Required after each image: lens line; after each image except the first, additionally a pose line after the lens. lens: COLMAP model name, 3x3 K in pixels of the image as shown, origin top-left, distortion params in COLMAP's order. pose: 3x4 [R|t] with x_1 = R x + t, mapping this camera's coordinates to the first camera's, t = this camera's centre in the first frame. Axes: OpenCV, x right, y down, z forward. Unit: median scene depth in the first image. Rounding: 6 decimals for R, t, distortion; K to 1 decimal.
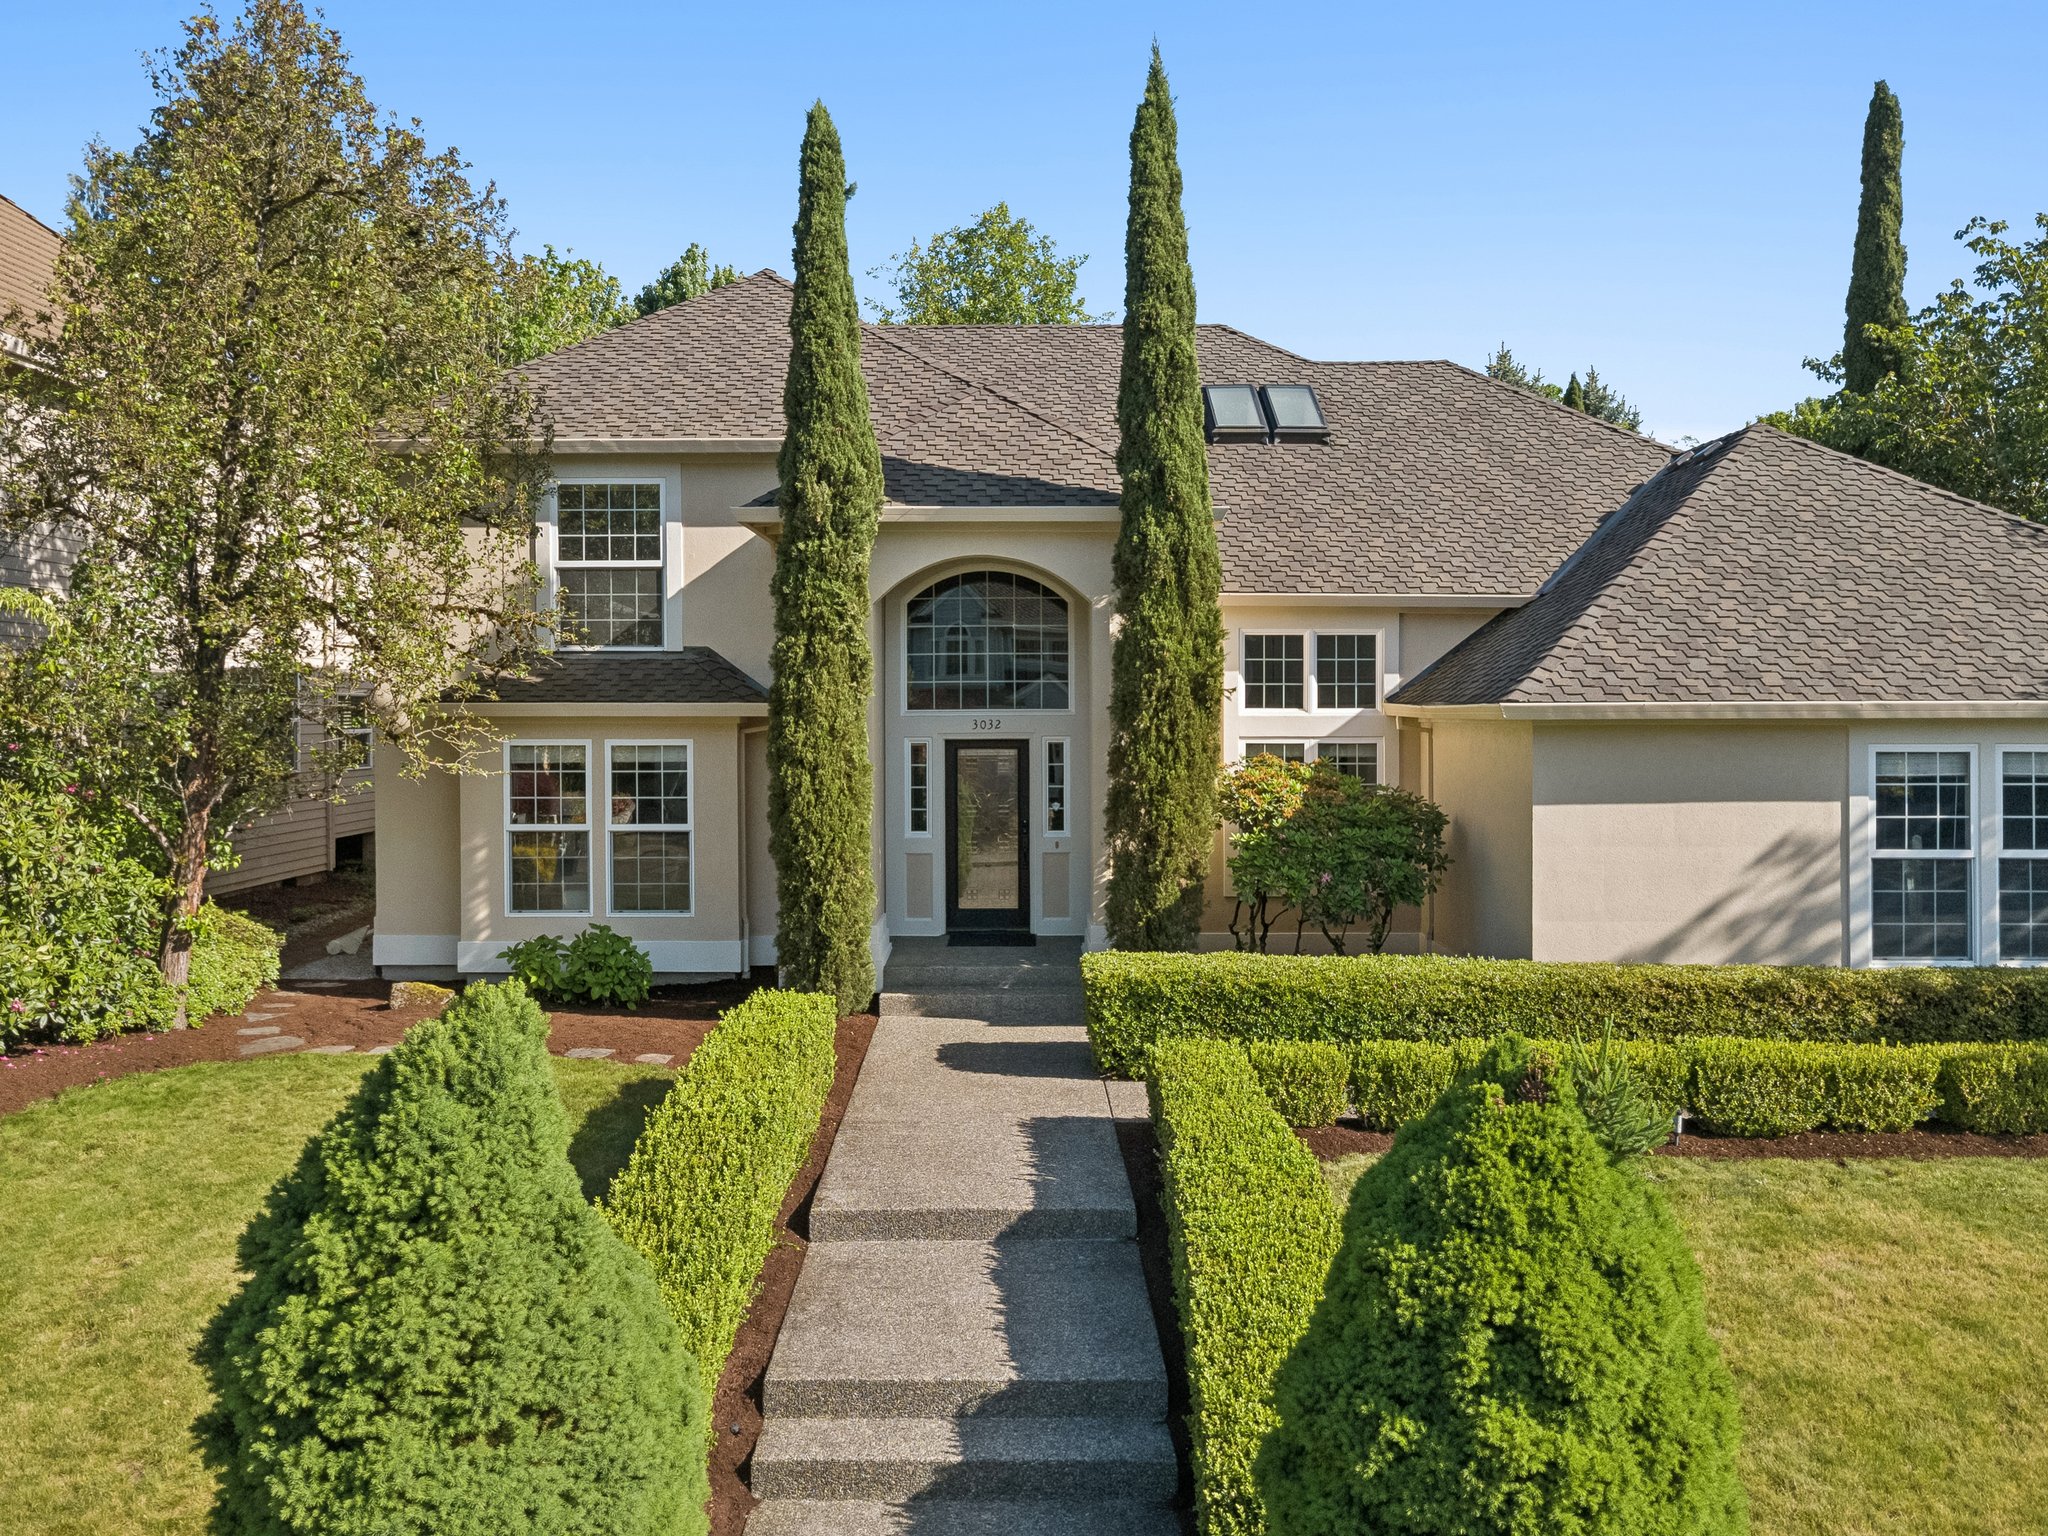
lens RADIAL K [[1430.7, 0, 1016.0], [0, 1430.7, 752.5], [0, 0, 1]] dist [-0.000669, 0.003847]
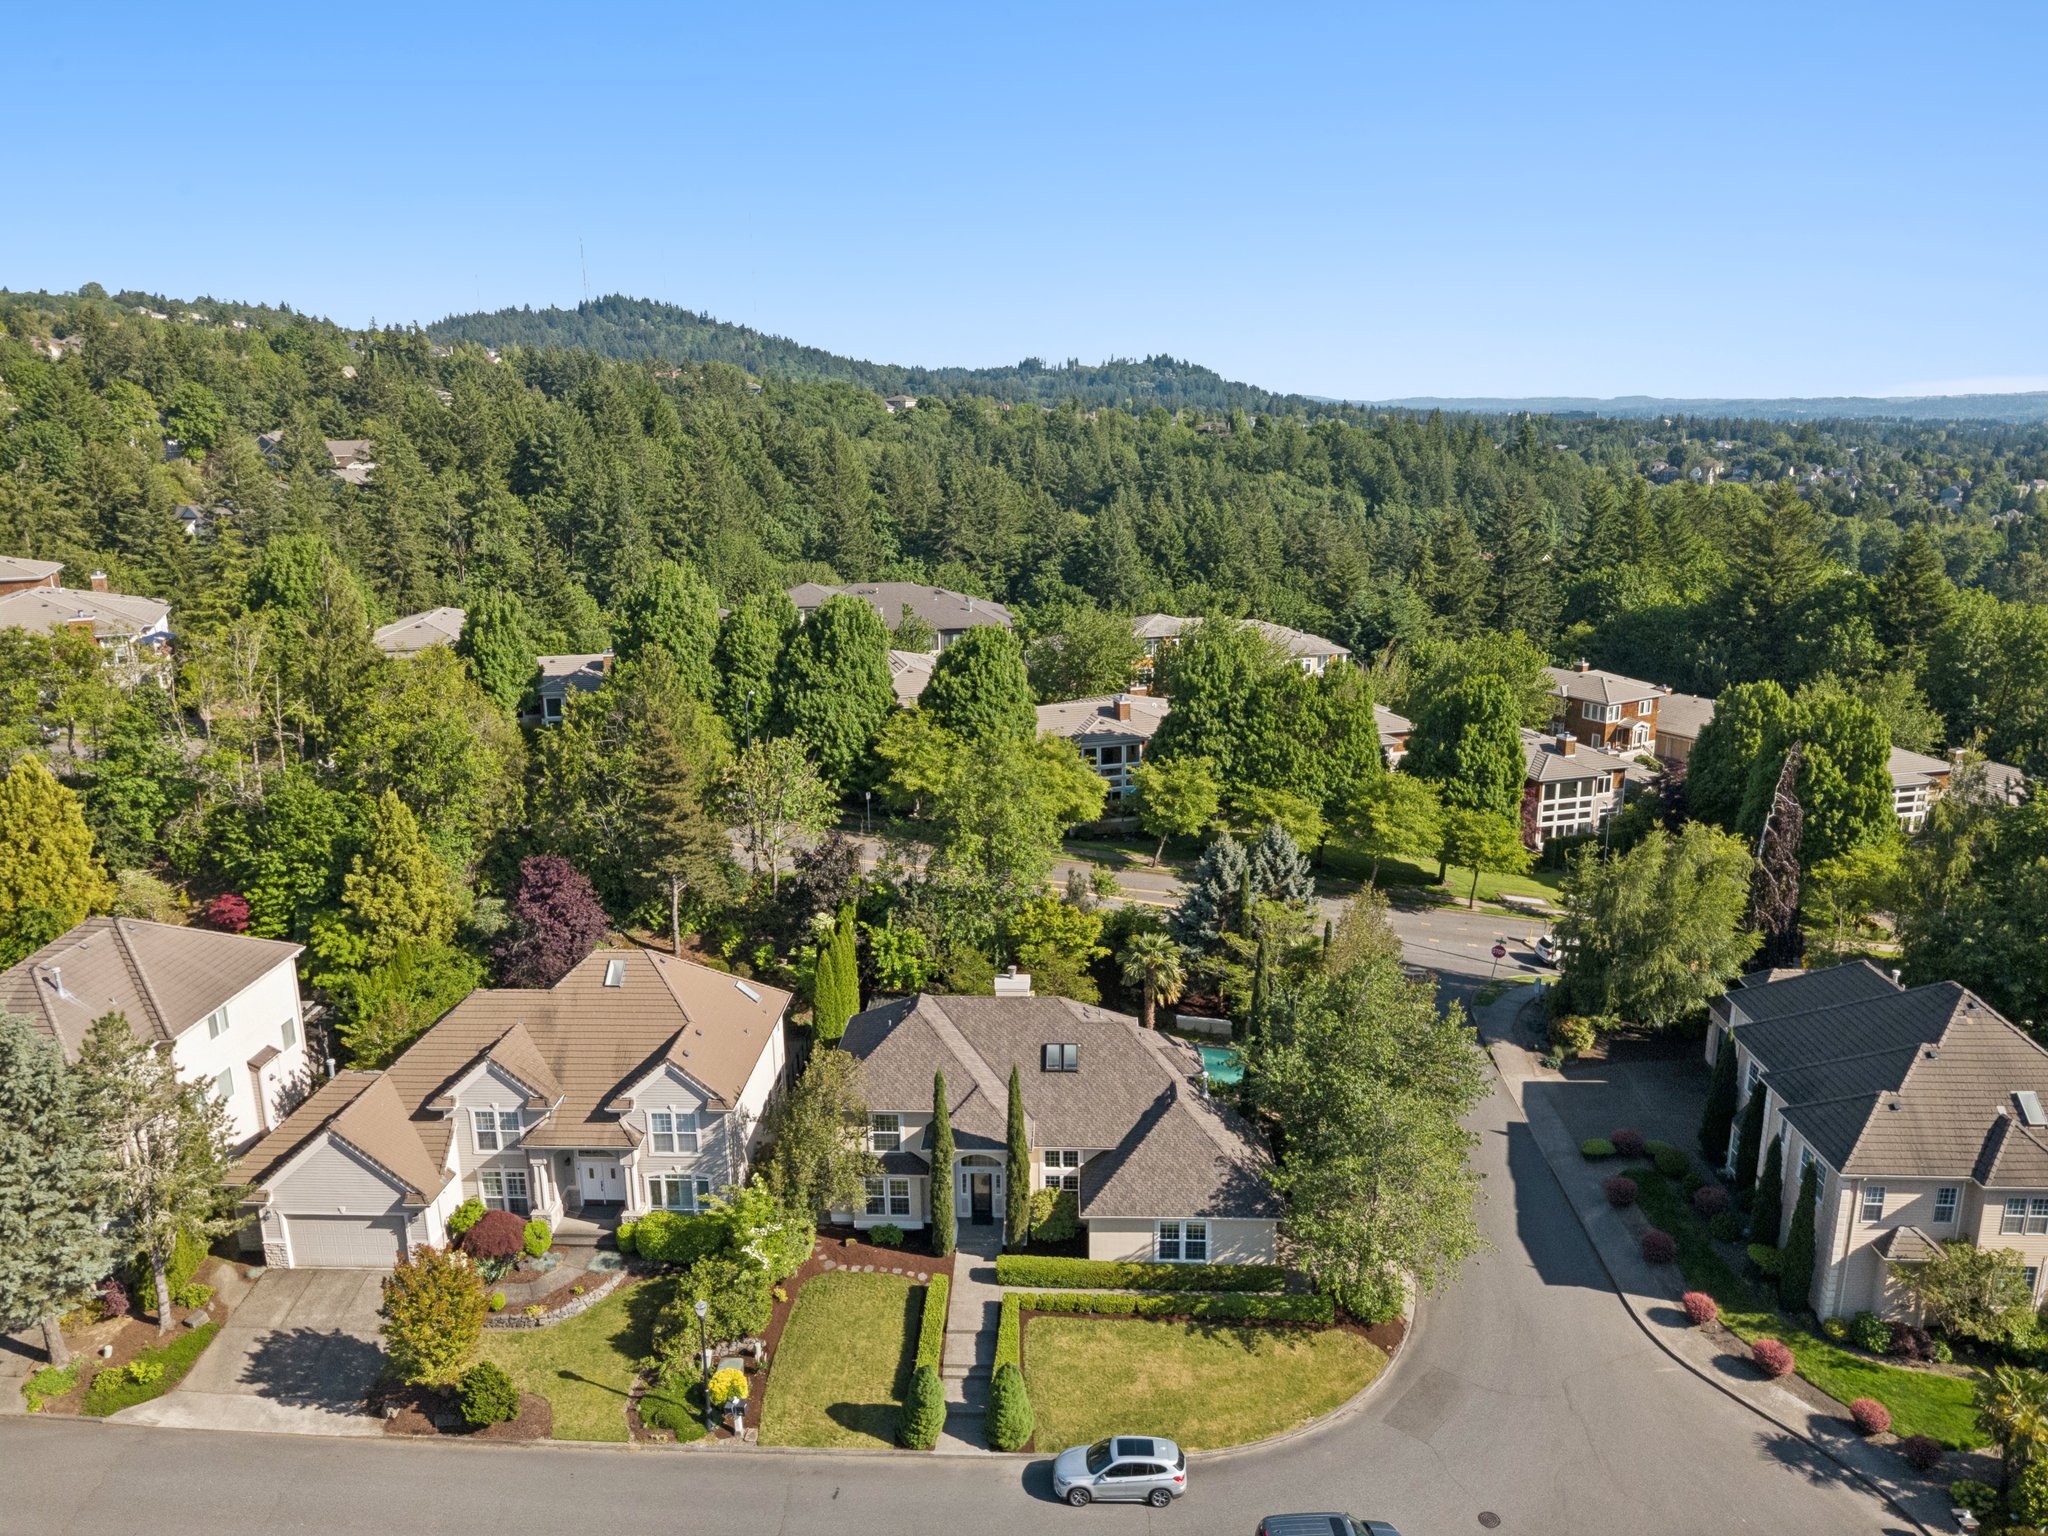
lens RADIAL K [[1430.7, 0, 1021.9], [0, 1430.7, 761.3], [0, 0, 1]] dist [-0.000669, 0.003847]
pose [[0.999096, 0.000286, -0.042519, 0.314011], [0.010056, 0.970019, 0.242822, -2.496115], [0.041314, -0.243030, 0.969139, -3.088926]]
